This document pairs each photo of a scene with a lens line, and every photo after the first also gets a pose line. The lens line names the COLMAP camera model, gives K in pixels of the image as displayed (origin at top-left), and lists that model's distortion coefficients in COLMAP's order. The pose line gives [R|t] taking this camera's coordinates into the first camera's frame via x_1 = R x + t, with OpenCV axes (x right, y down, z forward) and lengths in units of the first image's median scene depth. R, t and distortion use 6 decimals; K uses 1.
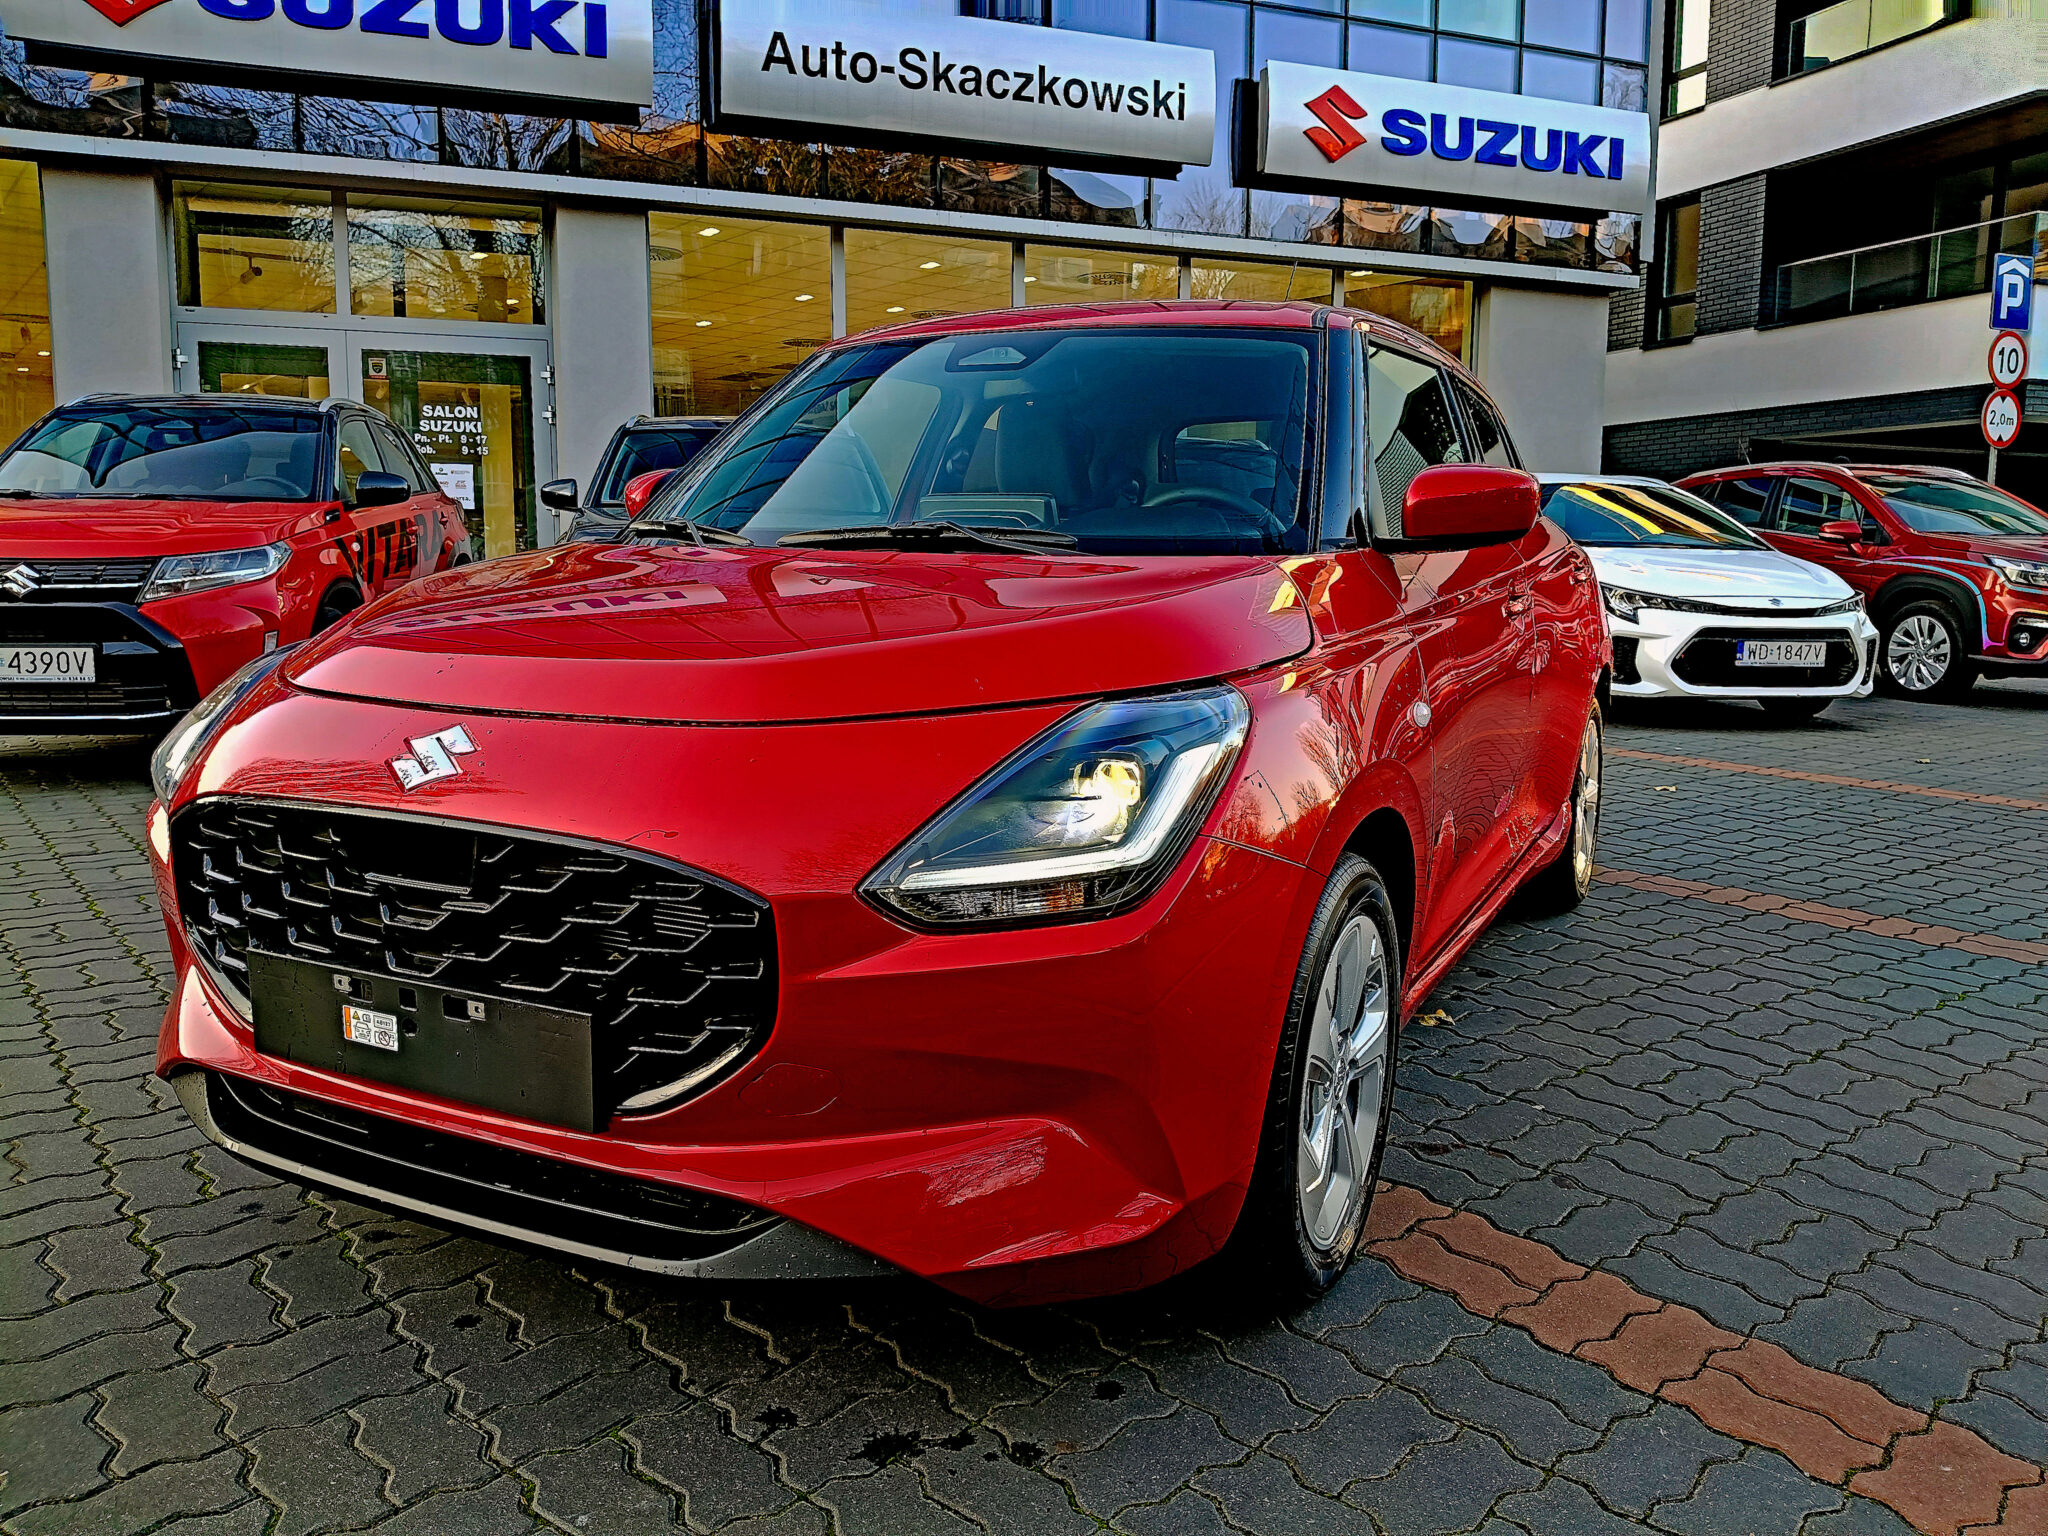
lens RADIAL K [[1587.4, 0, 1023.2], [0, 1587.4, 774.9], [0, 0, 1]] dist [-0.010042, -0.018627]
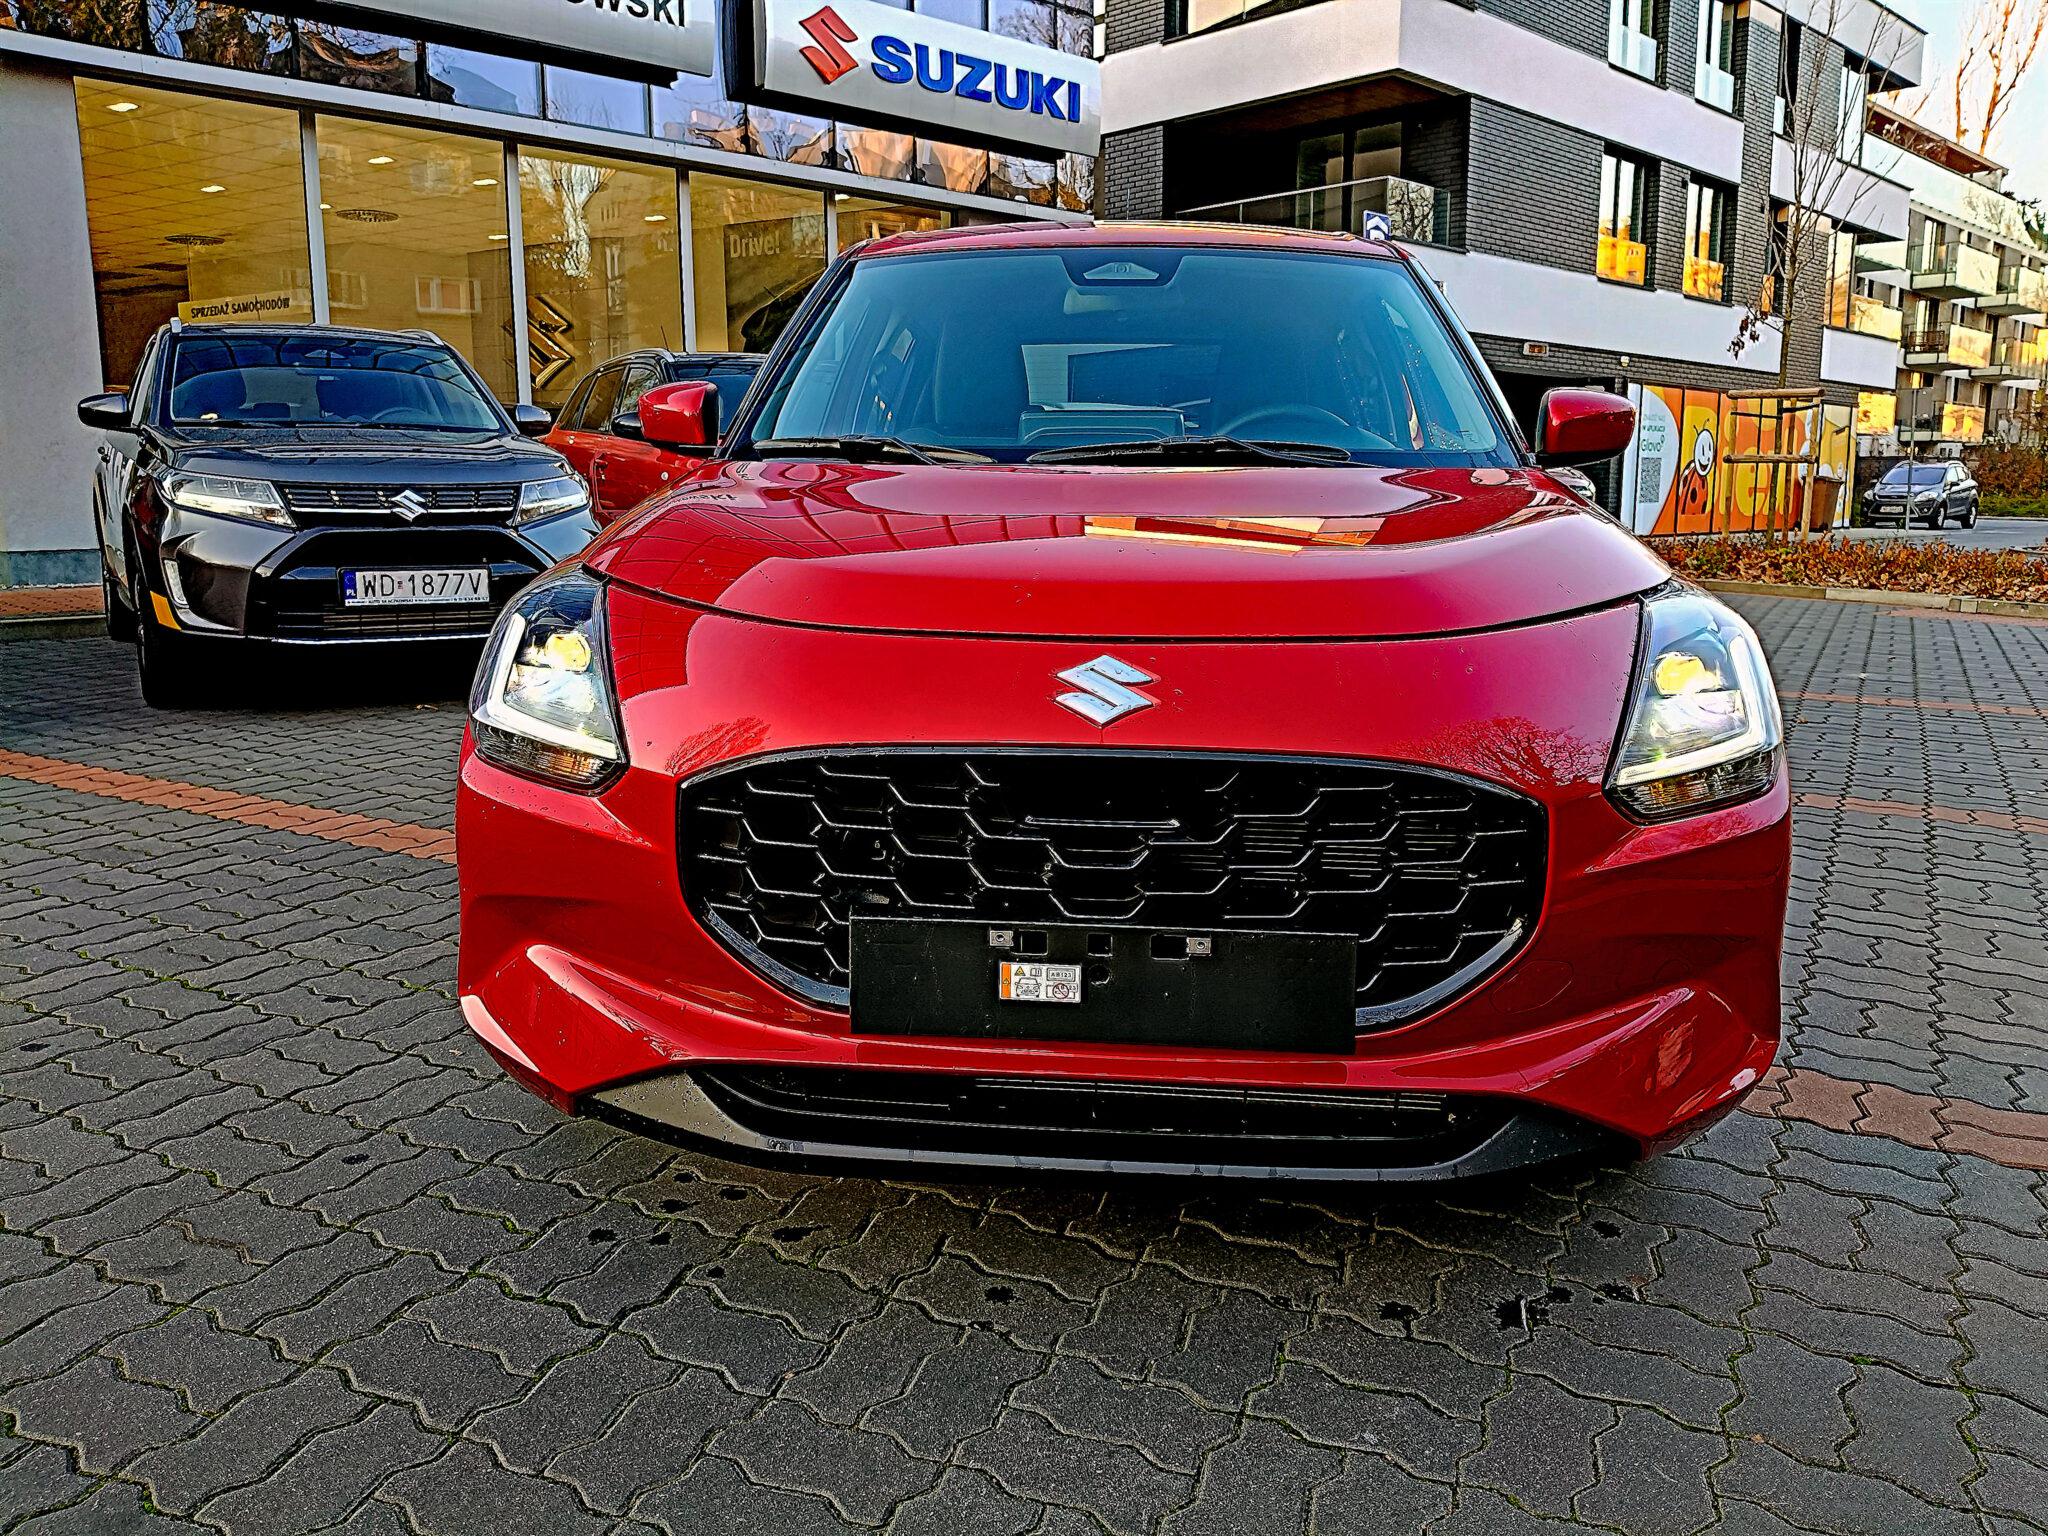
lens RADIAL K [[1587.4, 0, 1004.9], [0, 1587.4, 766.9], [0, 0, 1]] dist [-0.010042, -0.018627]
pose [[0.921569, -0.075866, 0.380730, -0.542077], [0.060750, 0.996819, 0.051585, -0.009327], [-0.383433, -0.024410, 0.923246, 0.116410]]
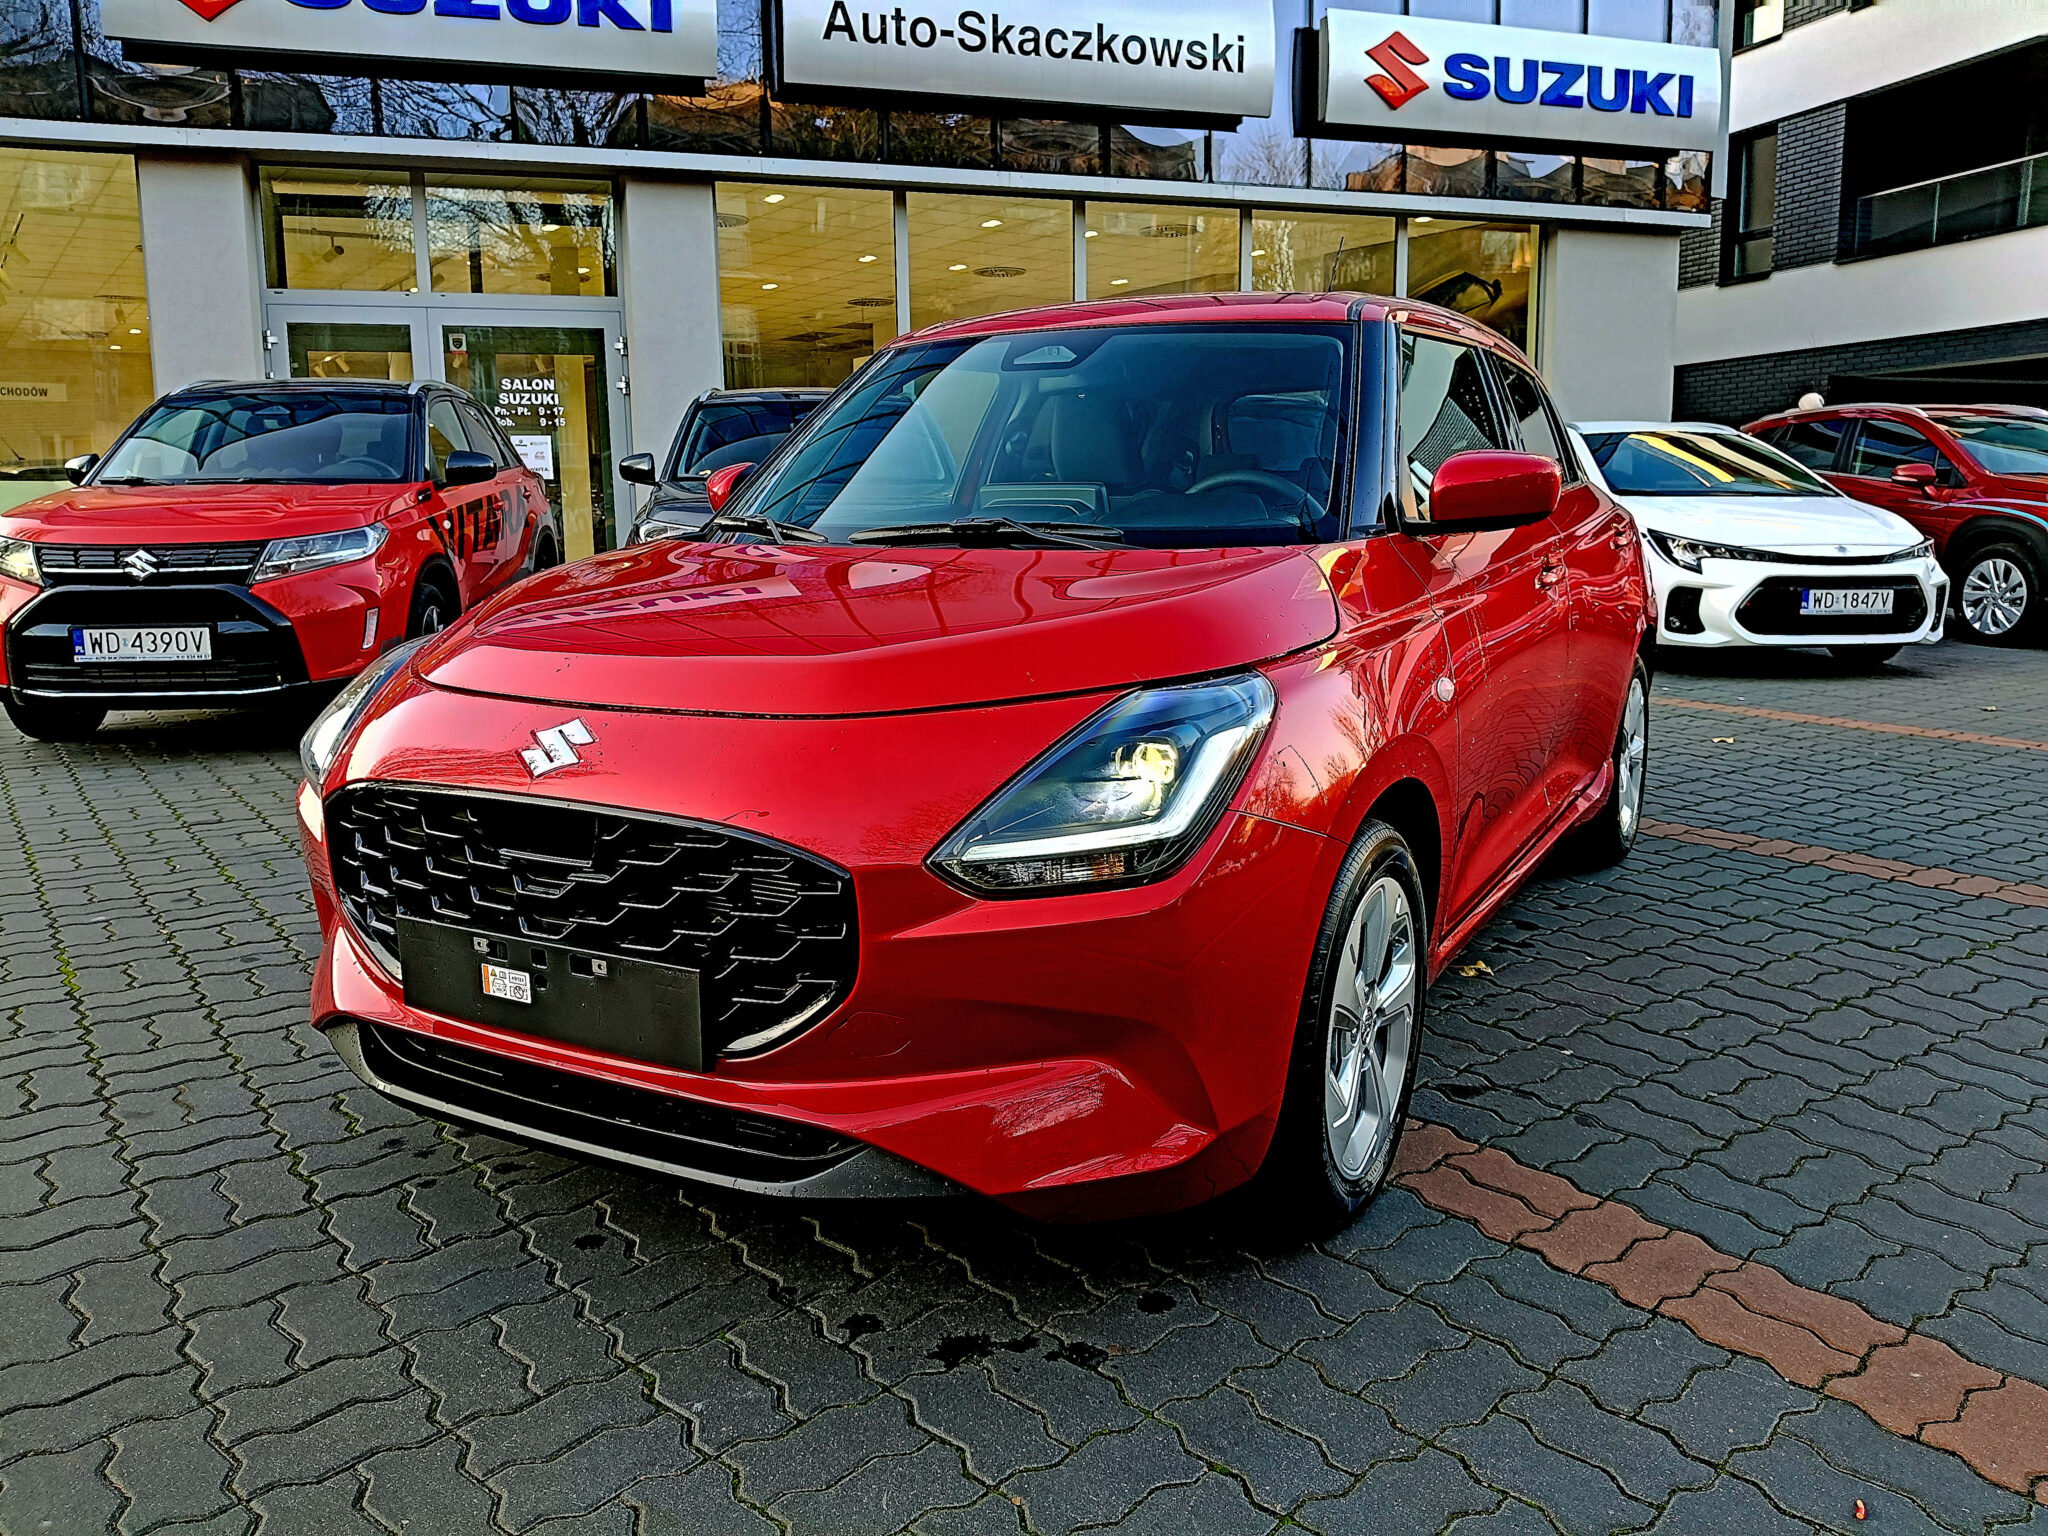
lens RADIAL K [[1587.4, 0, 1000.1], [0, 1587.4, 741.6], [0, 0, 1]] dist [-0.010042, -0.018627]
pose [[0.998176, -0.013607, -0.058825, 0.006088], [0.014105, 0.999868, 0.008063, -0.007776], [0.058707, -0.008878, 0.998236, -0.049446]]
